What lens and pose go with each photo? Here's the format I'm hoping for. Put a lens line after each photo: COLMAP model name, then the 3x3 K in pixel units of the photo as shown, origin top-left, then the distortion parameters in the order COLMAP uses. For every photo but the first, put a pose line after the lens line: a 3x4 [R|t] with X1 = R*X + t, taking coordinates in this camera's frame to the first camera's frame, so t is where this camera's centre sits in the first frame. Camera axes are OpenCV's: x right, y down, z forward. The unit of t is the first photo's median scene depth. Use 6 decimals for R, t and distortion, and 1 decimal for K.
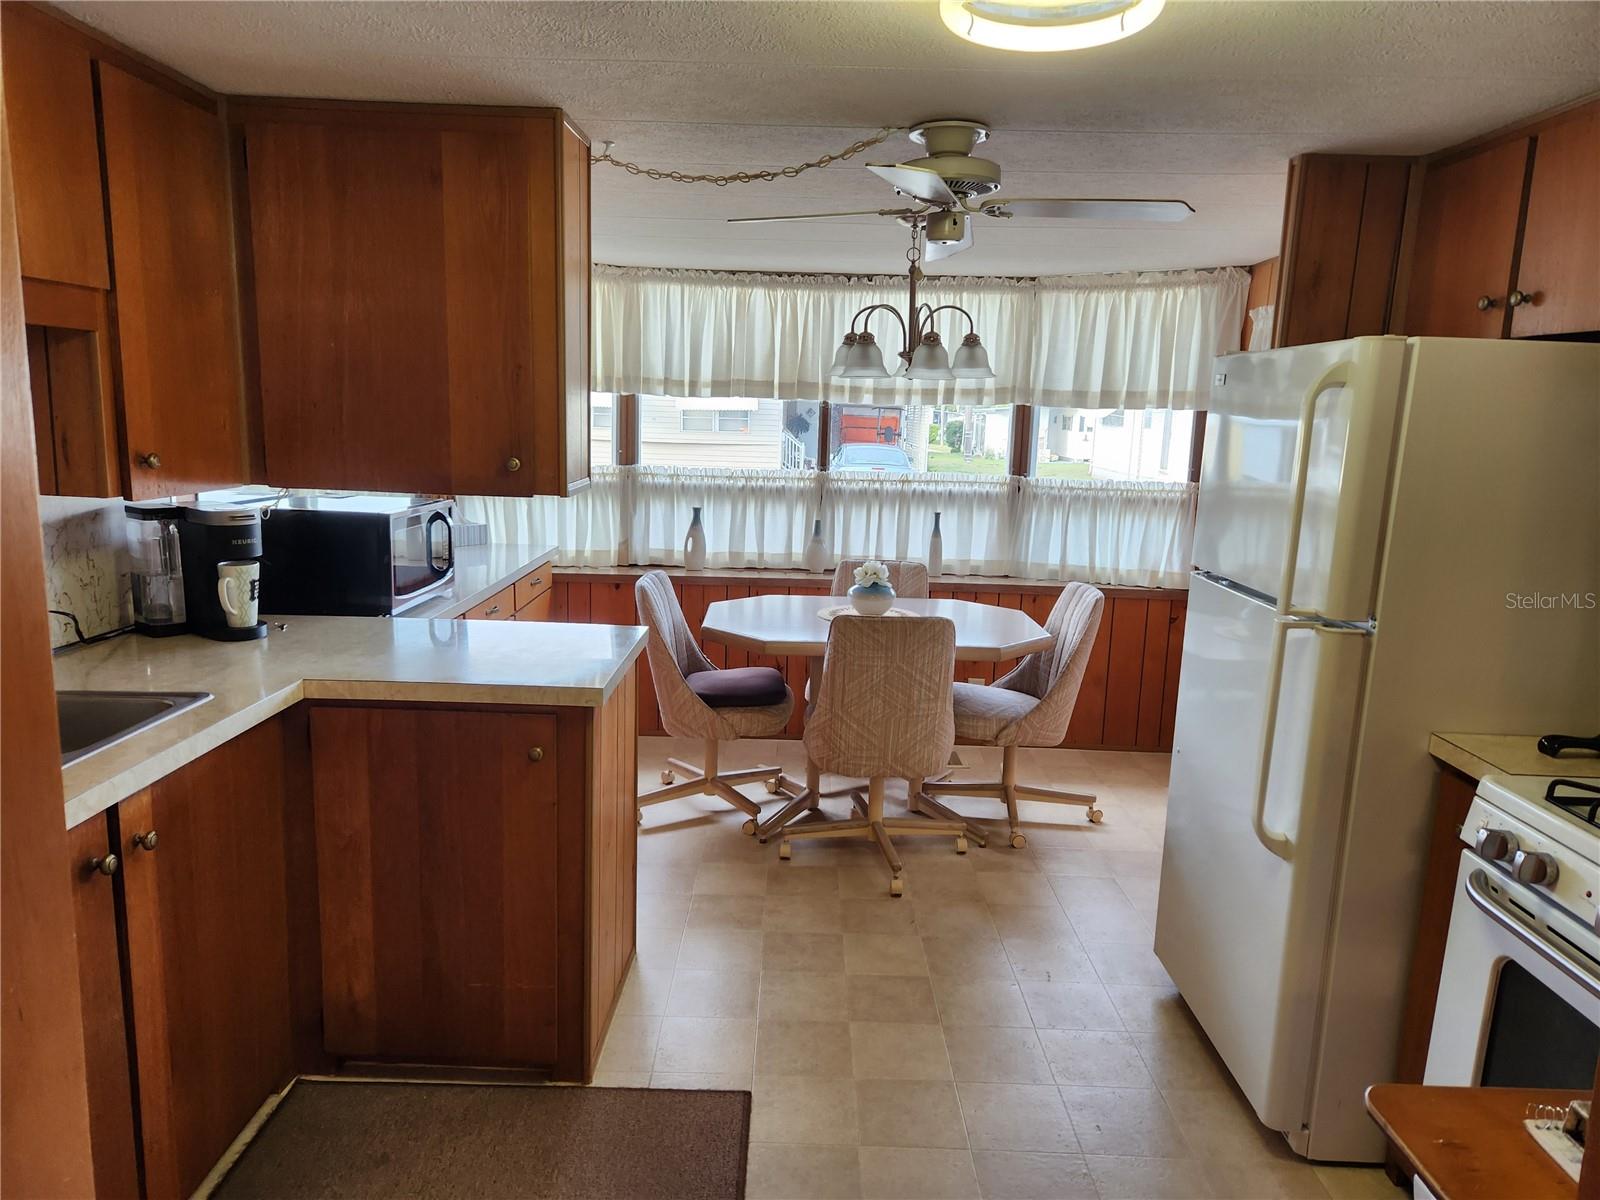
lens RADIAL K [[1056.3, 0, 777.4], [0, 1056.3, 604.6], [0, 0, 1]] dist [0.066563, -0.054317]
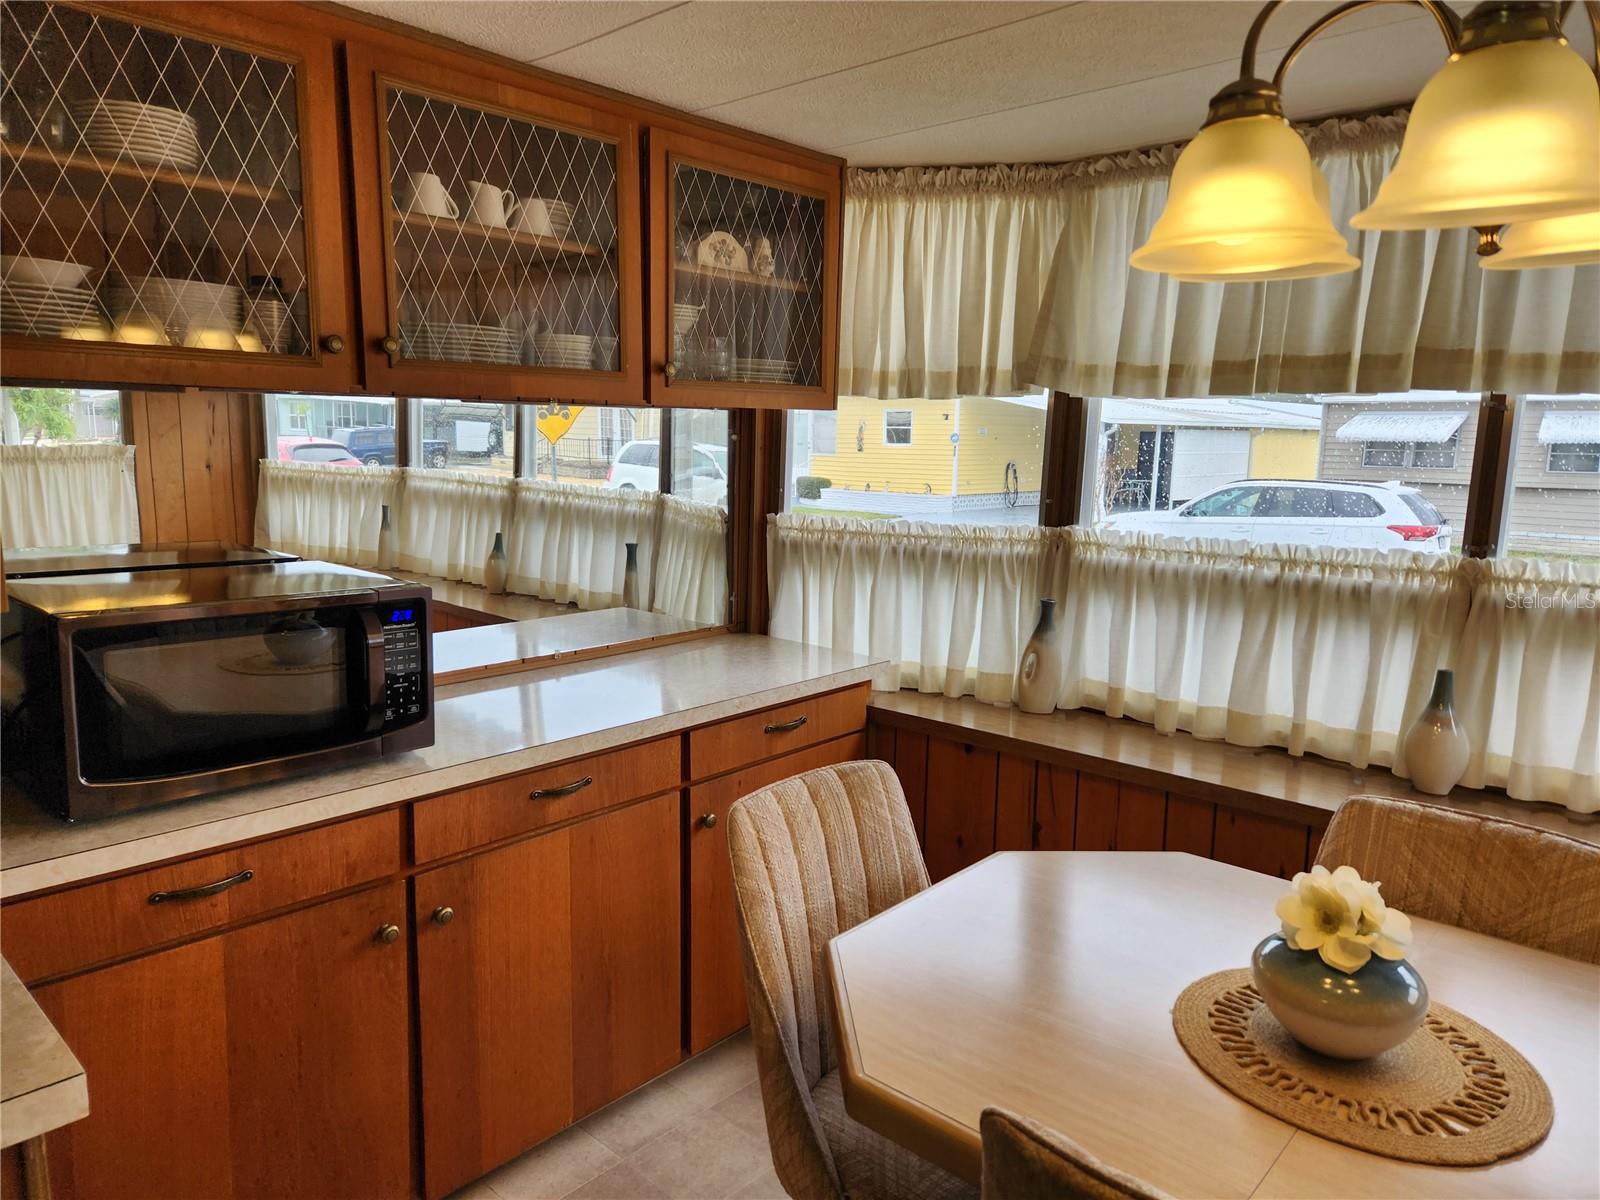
lens RADIAL K [[1056.3, 0, 777.4], [0, 1056.3, 604.6], [0, 0, 1]] dist [0.066563, -0.054317]
pose [[0.758155, 0.088411, -0.646053, 0.114855], [-0.113826, 0.993498, 0.002380, -0.078181], [0.642063, 0.071733, 0.763289, 0.500681]]
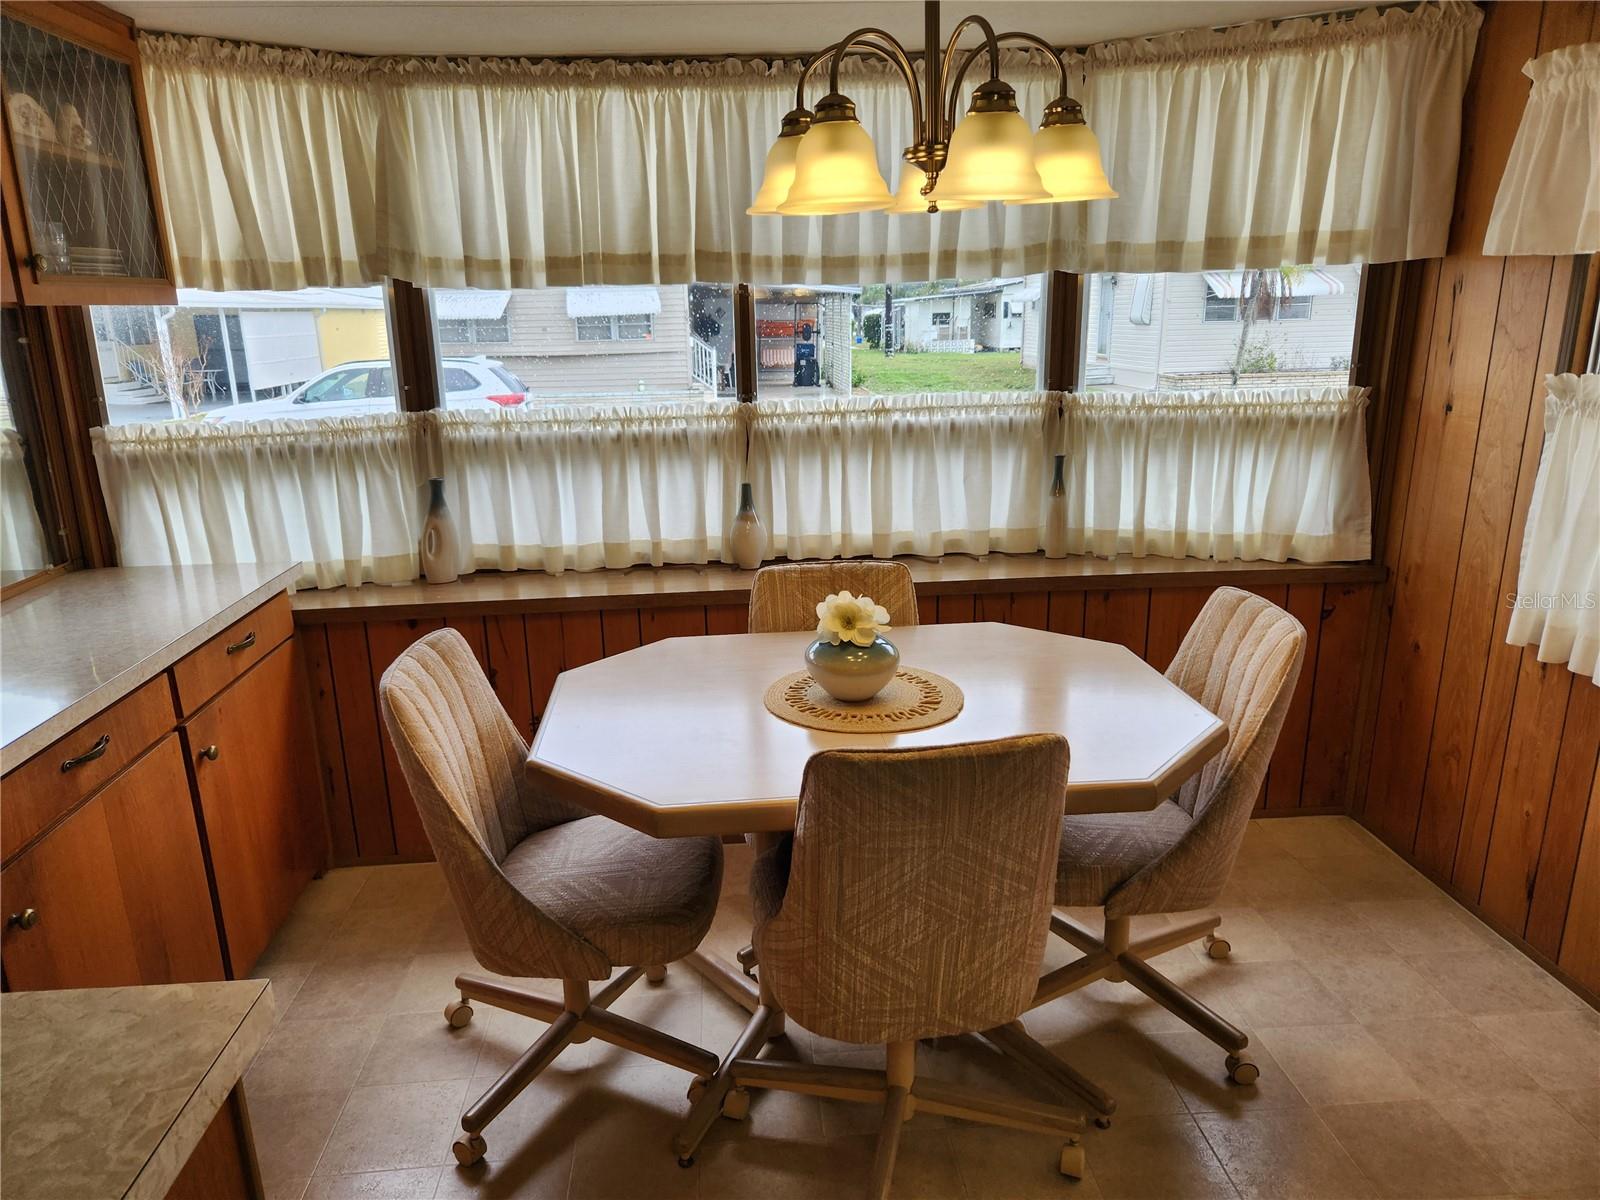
lens RADIAL K [[1056.3, 0, 777.4], [0, 1056.3, 604.6], [0, 0, 1]] dist [0.066563, -0.054317]
pose [[0.994540, -0.074677, 0.072895, 0.007304], [0.068134, 0.993747, 0.088459, -0.064338], [-0.079045, -0.083009, 0.993409, 0.388451]]
